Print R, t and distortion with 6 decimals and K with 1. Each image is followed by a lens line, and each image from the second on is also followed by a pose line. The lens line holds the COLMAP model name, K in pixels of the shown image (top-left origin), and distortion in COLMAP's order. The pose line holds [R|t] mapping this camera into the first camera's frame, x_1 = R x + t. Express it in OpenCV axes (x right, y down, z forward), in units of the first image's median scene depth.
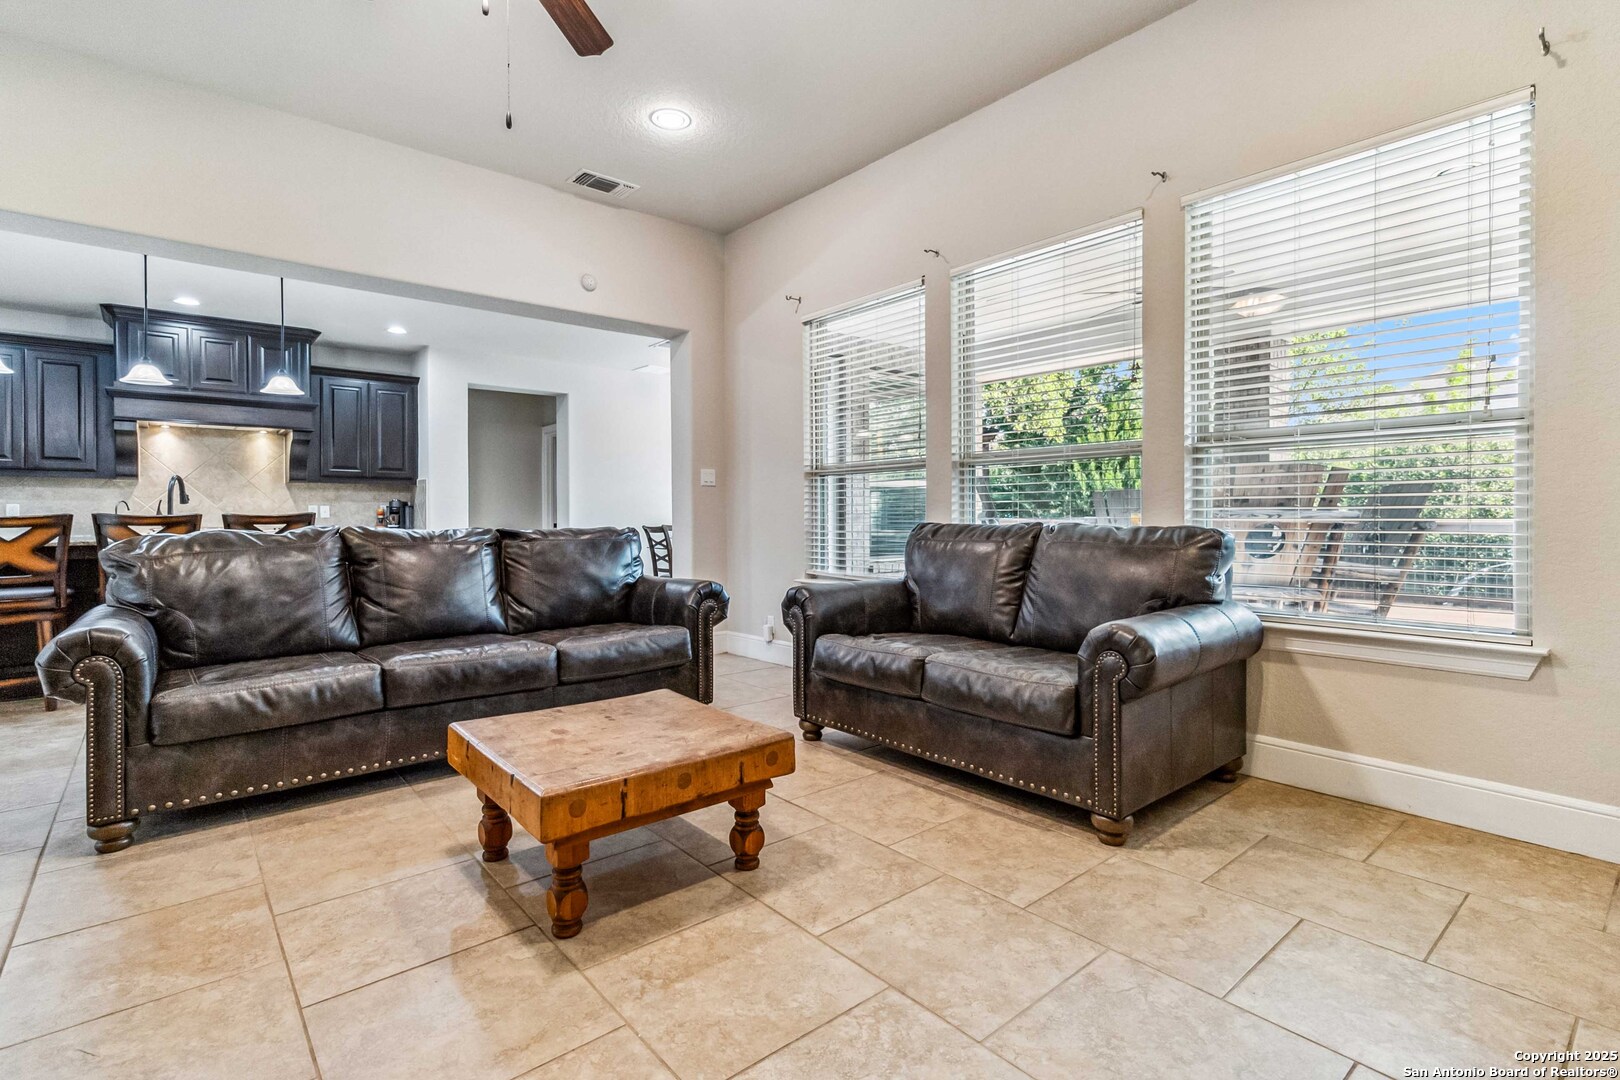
lens RADIAL K [[764.9, 0, 816.8], [0, 764.9, 514.7], [0, 0, 1]] dist [0.000558, 0.000040]
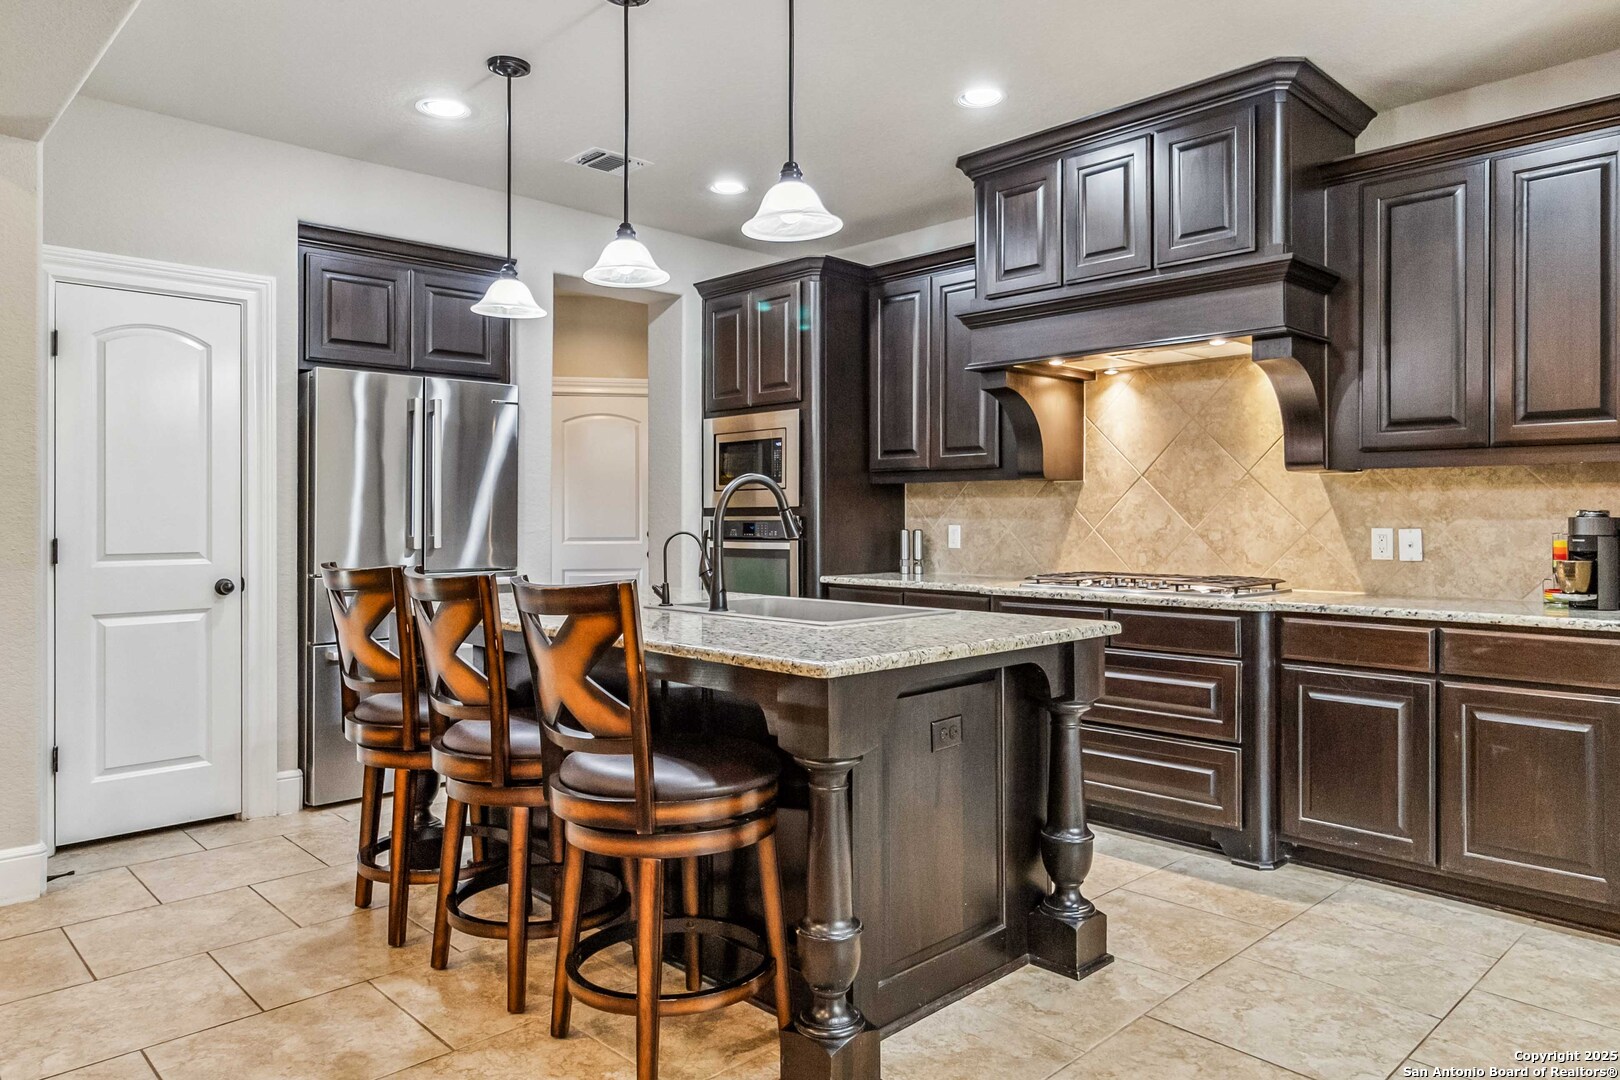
lens RADIAL K [[1063.0, 0, 804.3], [0, 1063.0, 515.2], [0, 0, 1]] dist [0.004258, -0.002126]
pose [[0.057669, 0.001349, -0.998335, -0.146621], [-0.002227, 0.999997, 0.001223, -0.019472], [0.998333, 0.002153, 0.057672, 0.713988]]
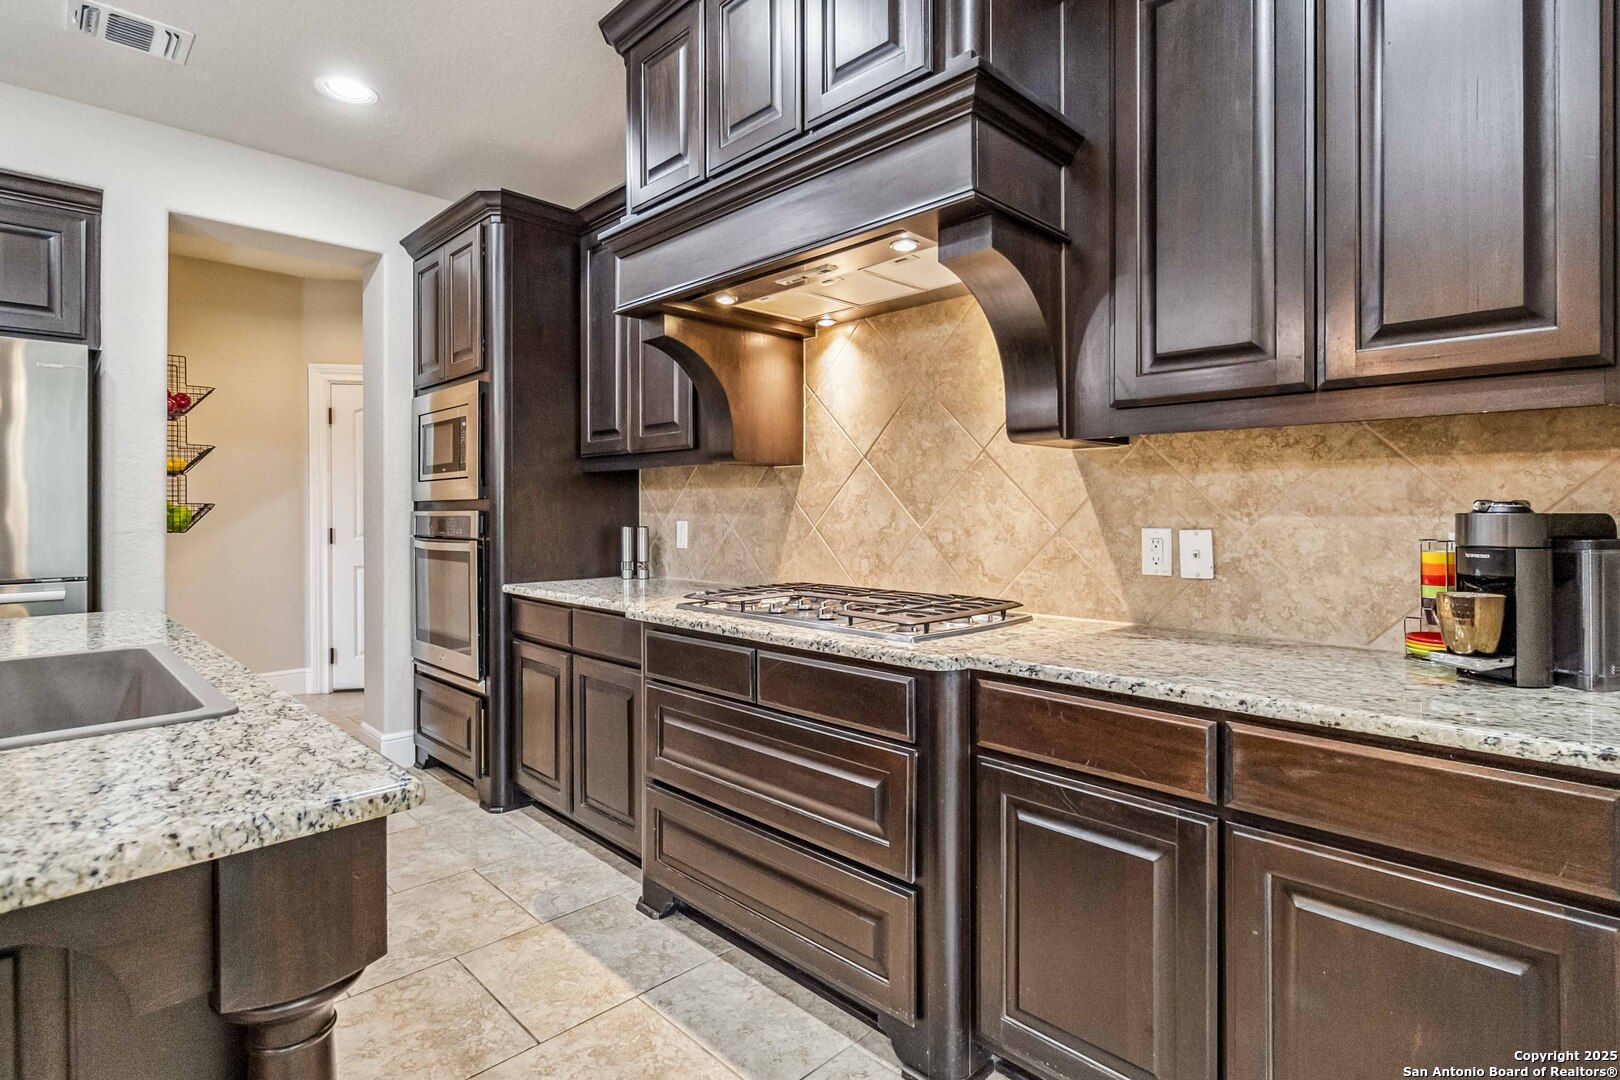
lens RADIAL K [[806.8, 0, 807.4], [0, 806.8, 508.6], [0, 0, 1]] dist [-0.003315, -0.001475]
pose [[0.072327, 0.002842, -0.997377, -0.415747], [0.000453, 0.999996, 0.002882, -0.020495], [0.997381, -0.000660, 0.072326, 0.908268]]
